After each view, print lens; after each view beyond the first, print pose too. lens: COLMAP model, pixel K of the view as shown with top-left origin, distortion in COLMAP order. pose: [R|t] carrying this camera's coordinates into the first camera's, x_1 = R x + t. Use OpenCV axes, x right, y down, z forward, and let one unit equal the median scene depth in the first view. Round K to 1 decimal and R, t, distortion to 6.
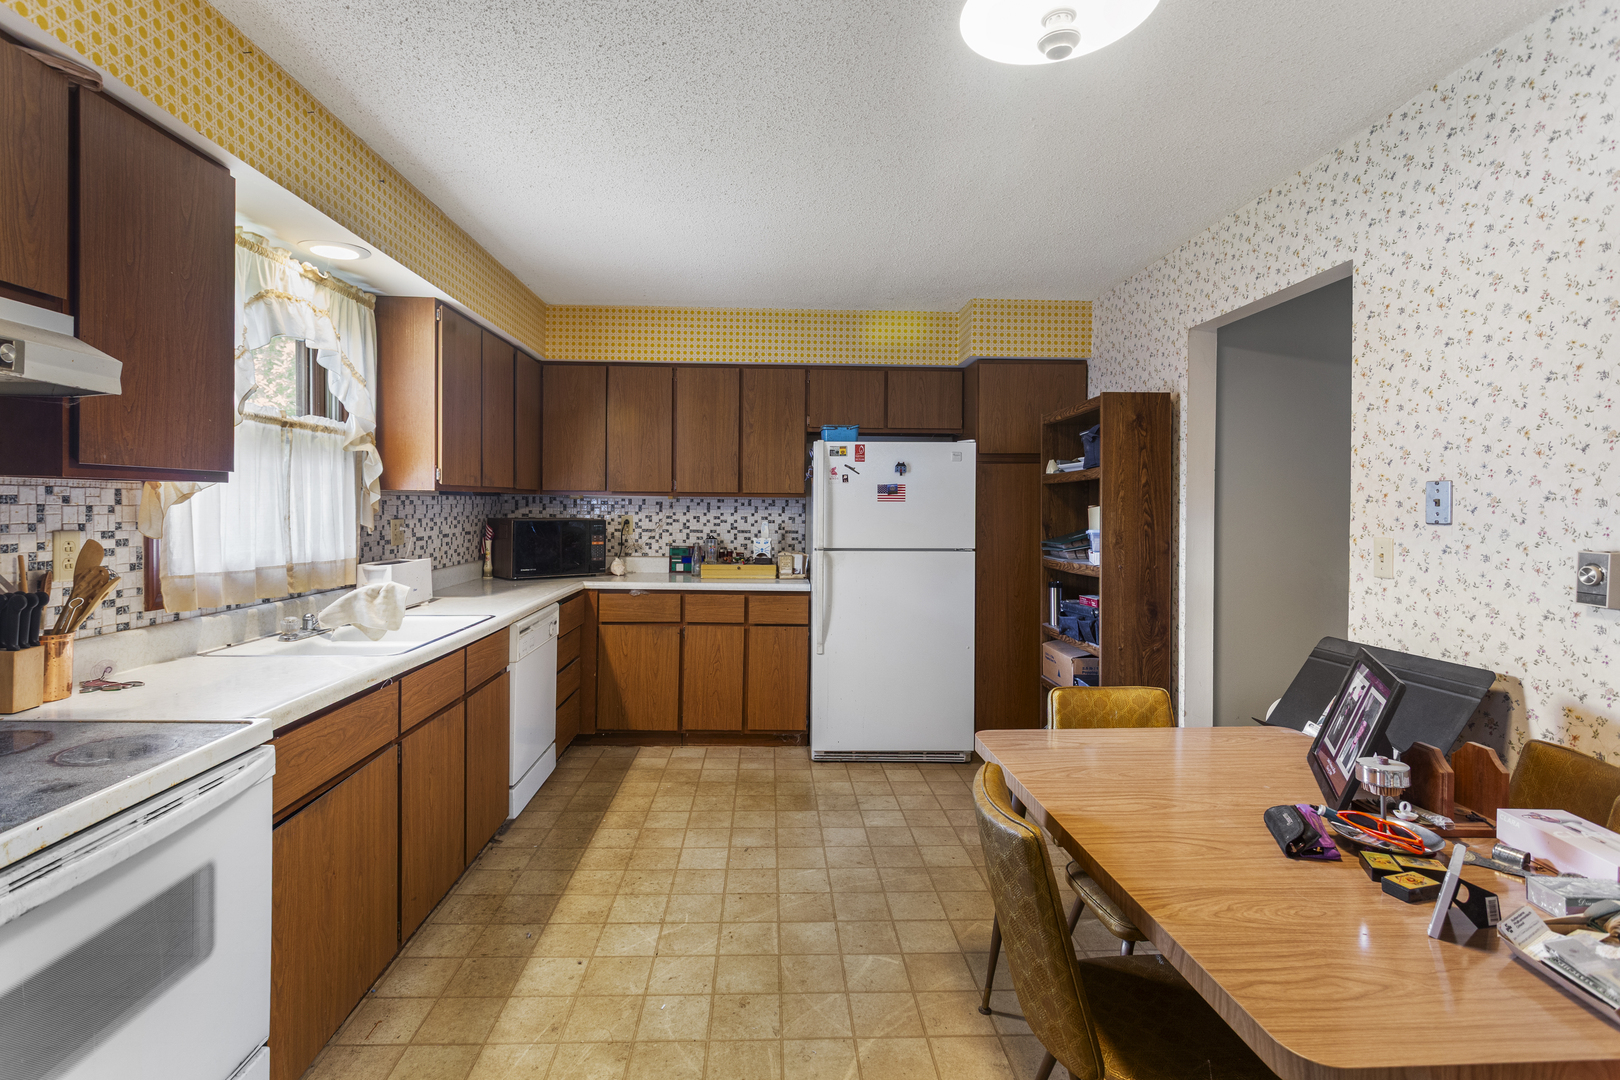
lens RADIAL K [[792.6, 0, 787.1], [0, 792.6, 502.4], [0, 0, 1]] dist [-0.001755, 0.002296]
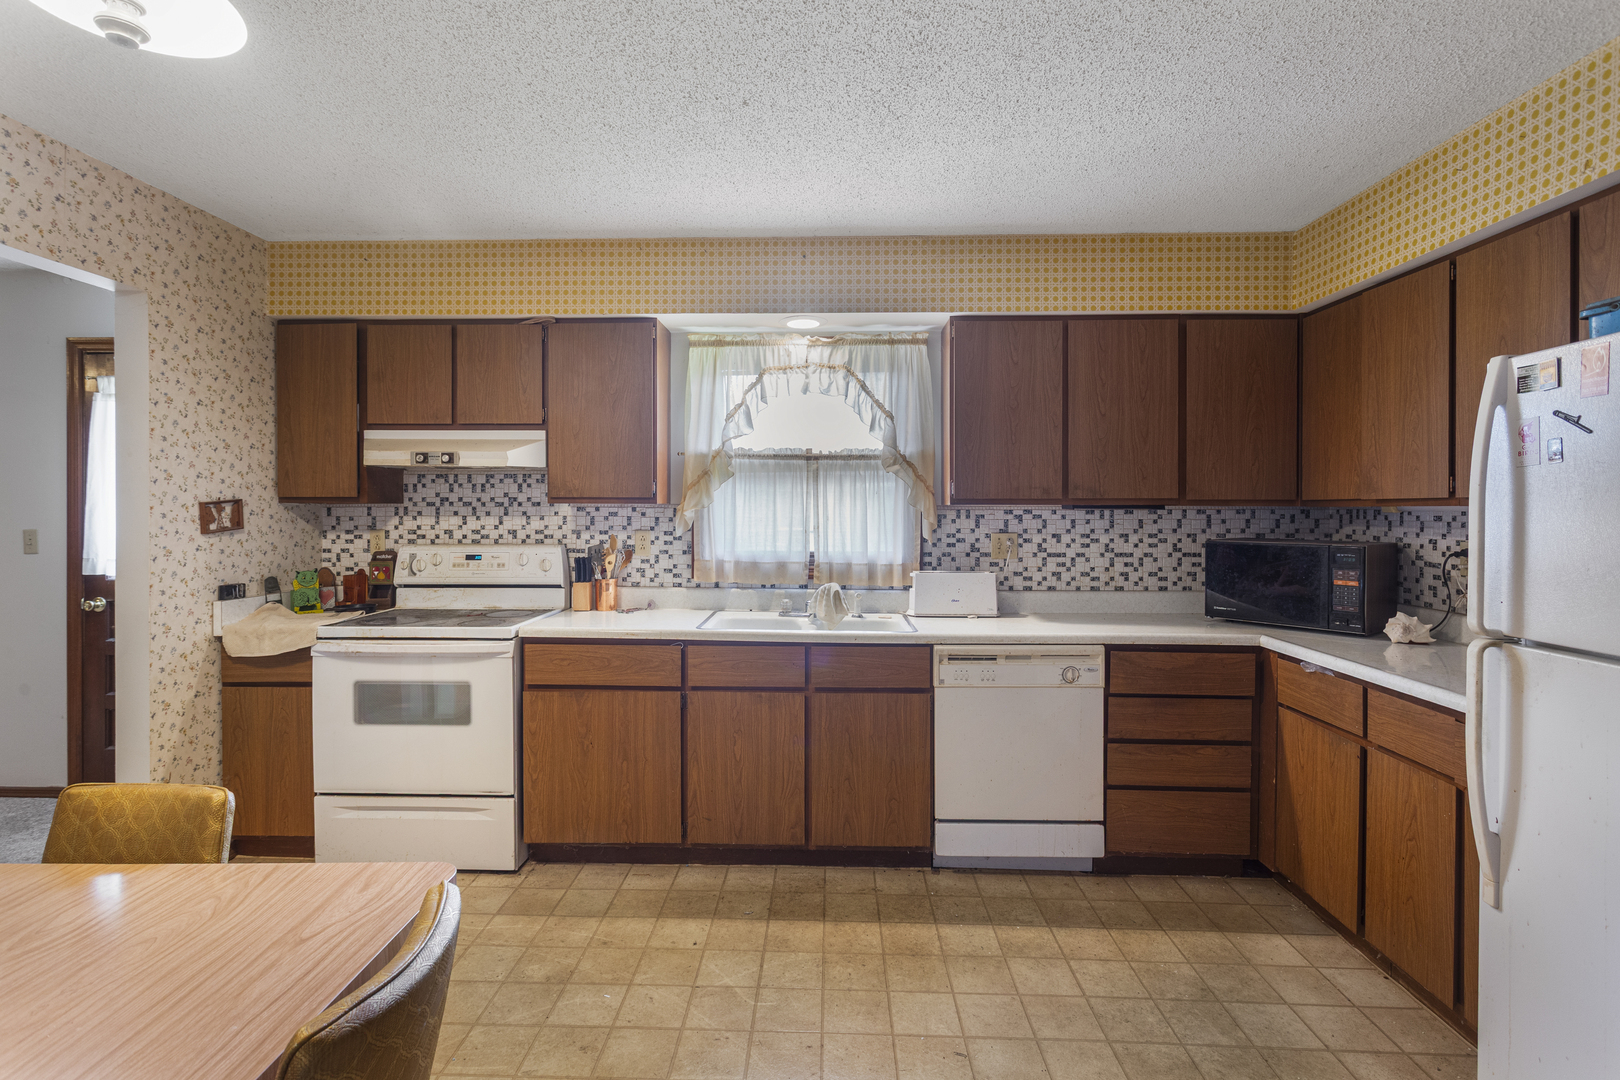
lens RADIAL K [[792.6, 0, 822.0], [0, 792.6, 509.3], [0, 0, 1]] dist [-0.001755, 0.002296]
pose [[-0.062744, -0.011274, -0.997966, 0.435609], [-0.003845, 0.999932, -0.011055, 0.001993], [0.998022, 0.003143, -0.062783, 0.669078]]
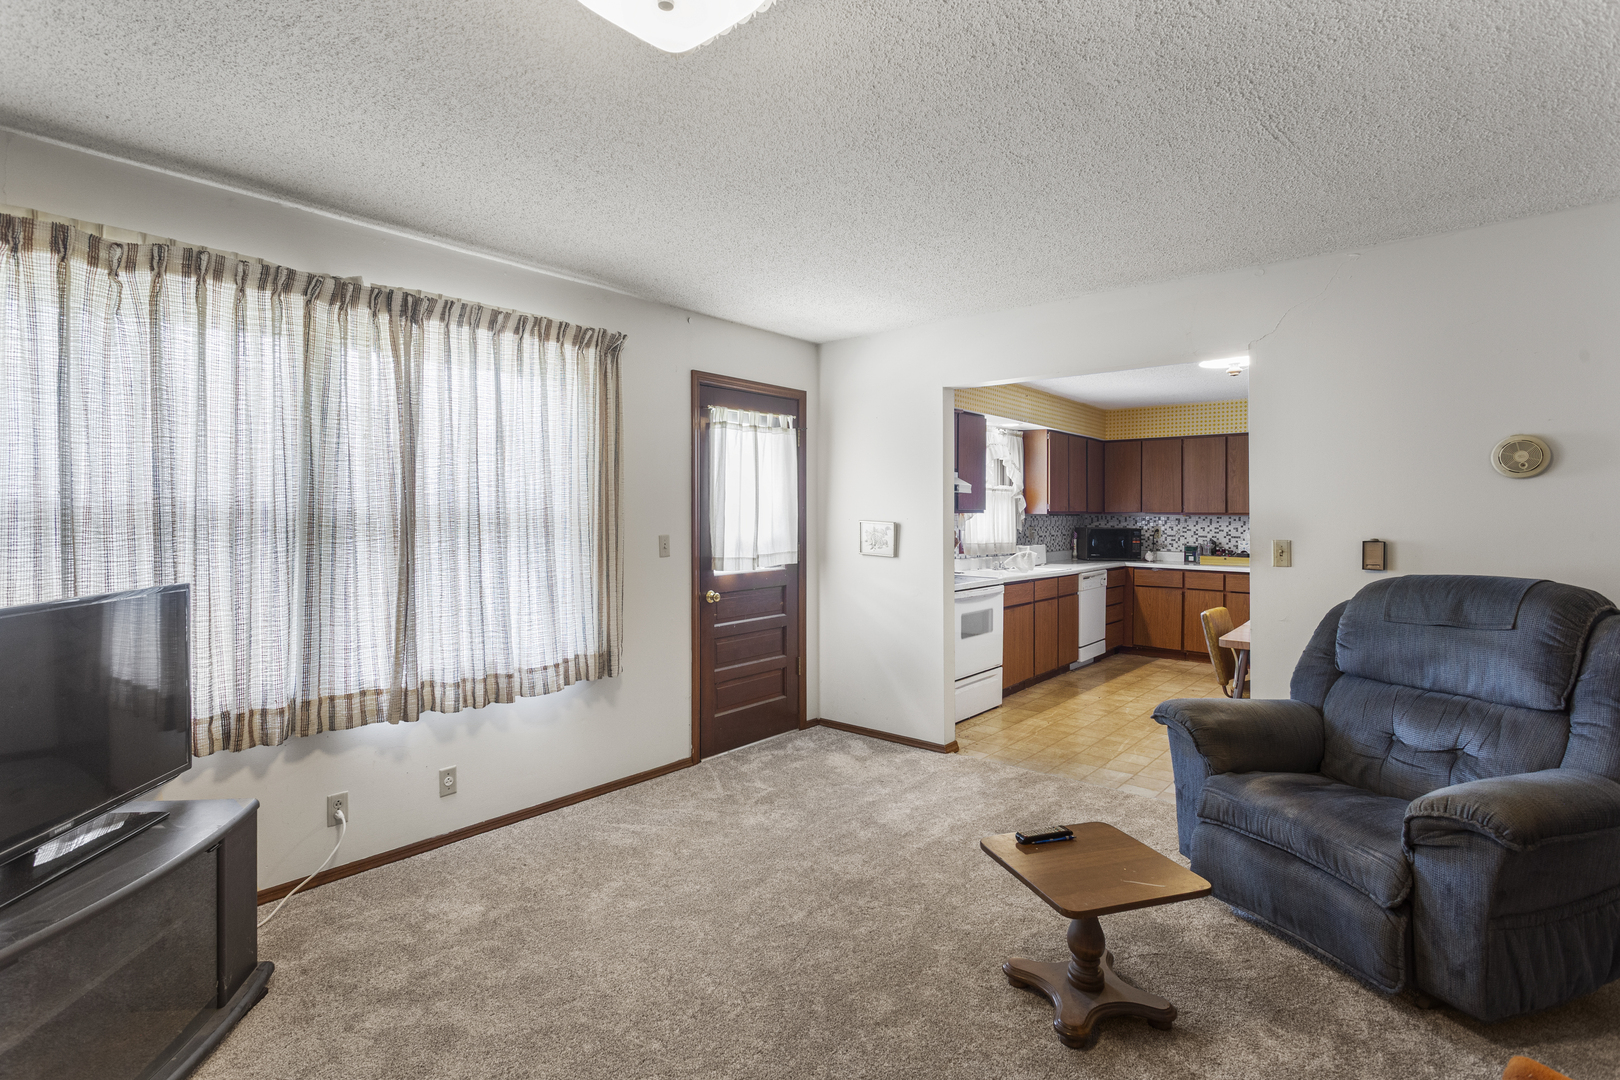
lens RADIAL K [[792.6, 0, 809.4], [0, 792.6, 519.8], [0, 0, 1]] dist [-0.001755, 0.002296]
pose [[0.754399, -0.001302, -0.656415, 0.390847], [0.002505, 0.999996, 0.000895, -0.001421], [0.656411, -0.002319, 0.754400, -0.851199]]
